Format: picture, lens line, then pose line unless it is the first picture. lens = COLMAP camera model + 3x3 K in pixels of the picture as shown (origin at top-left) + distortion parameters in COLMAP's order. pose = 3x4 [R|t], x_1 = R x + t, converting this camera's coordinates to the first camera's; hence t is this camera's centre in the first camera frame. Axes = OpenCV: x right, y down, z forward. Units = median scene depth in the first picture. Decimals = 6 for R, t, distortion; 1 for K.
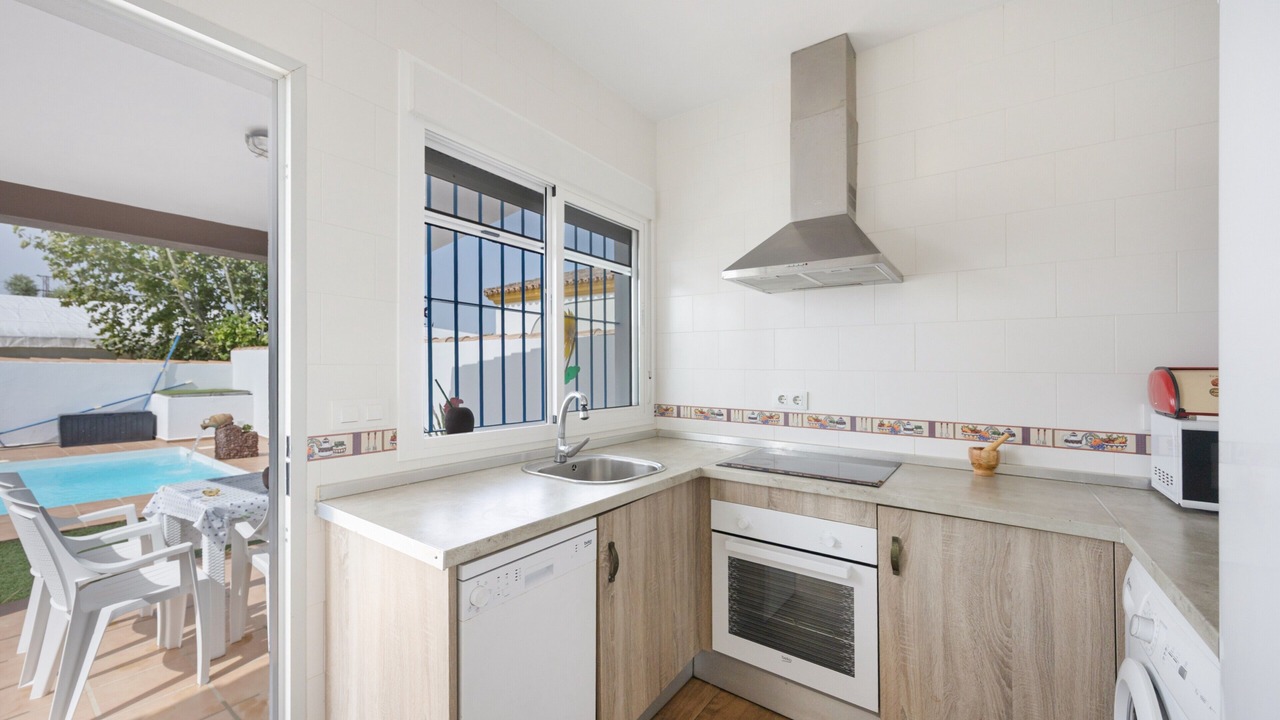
lens RADIAL K [[486.5, 0, 641.0], [0, 486.5, 369.3], [0, 0, 1]] dist [-0.000543, -0.000214]
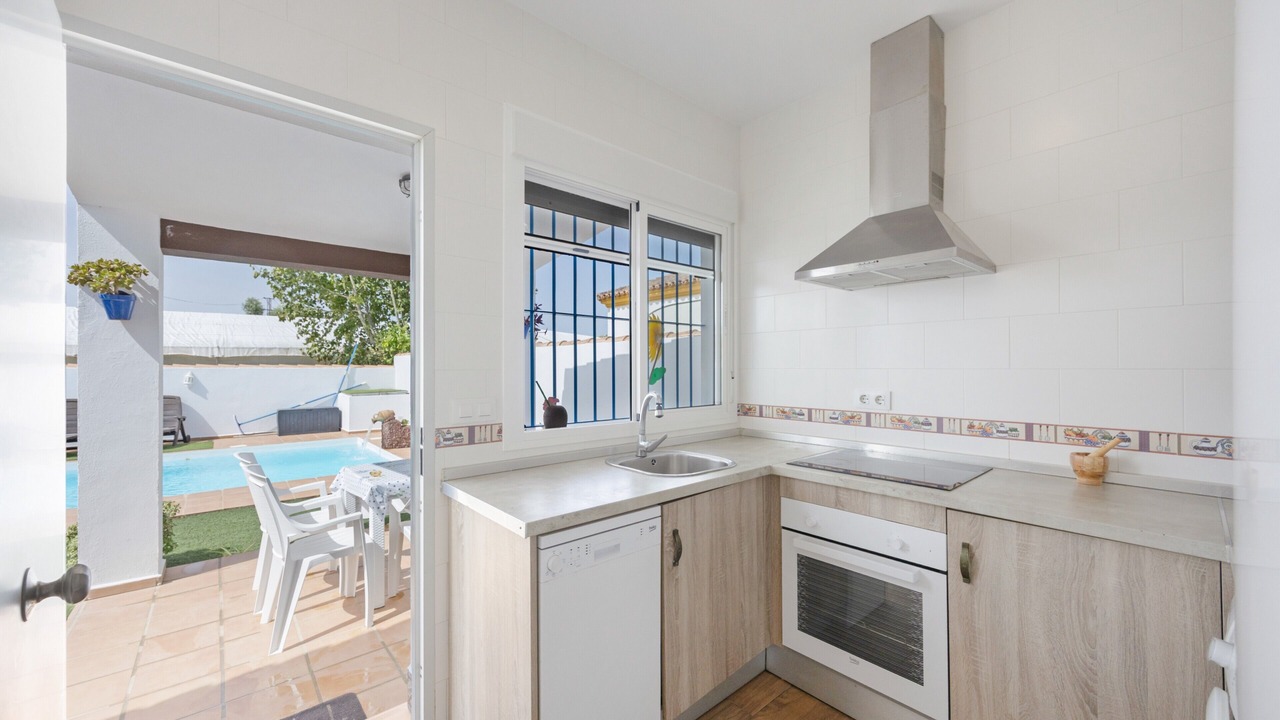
lens RADIAL K [[498.6, 0, 635.7], [0, 498.6, 358.9], [0, 0, 1]] dist [-0.000759, -0.000203]
pose [[0.968062, -0.018232, -0.250047, 0.116489], [0.013748, 0.999712, -0.019665, -0.006266], [0.250333, 0.015599, 0.968034, -0.095706]]
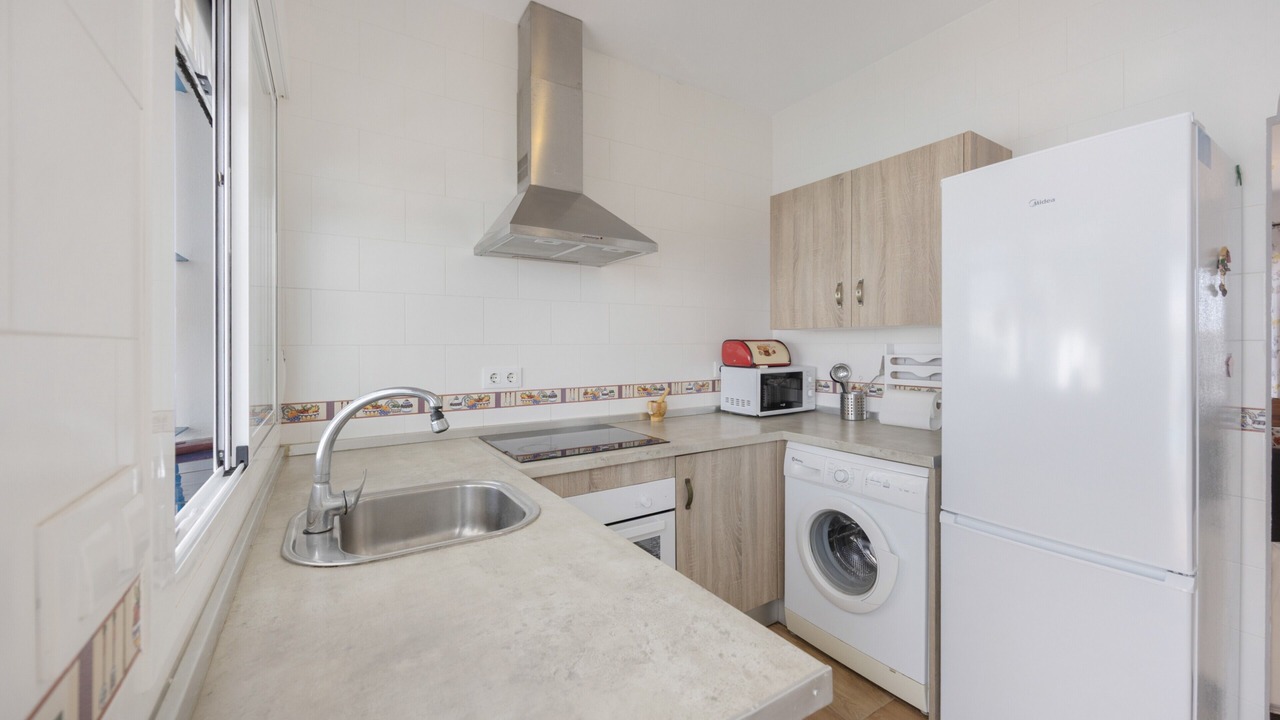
lens RADIAL K [[483.7, 0, 639.1], [0, 483.7, 348.4], [0, 0, 1]] dist [-0.001445, -0.000027]
pose [[0.377264, -0.017424, 0.925942, -0.492183], [0.011807, 0.999832, 0.014003, -0.001046], [-0.926031, 0.005650, 0.377406, 0.496819]]
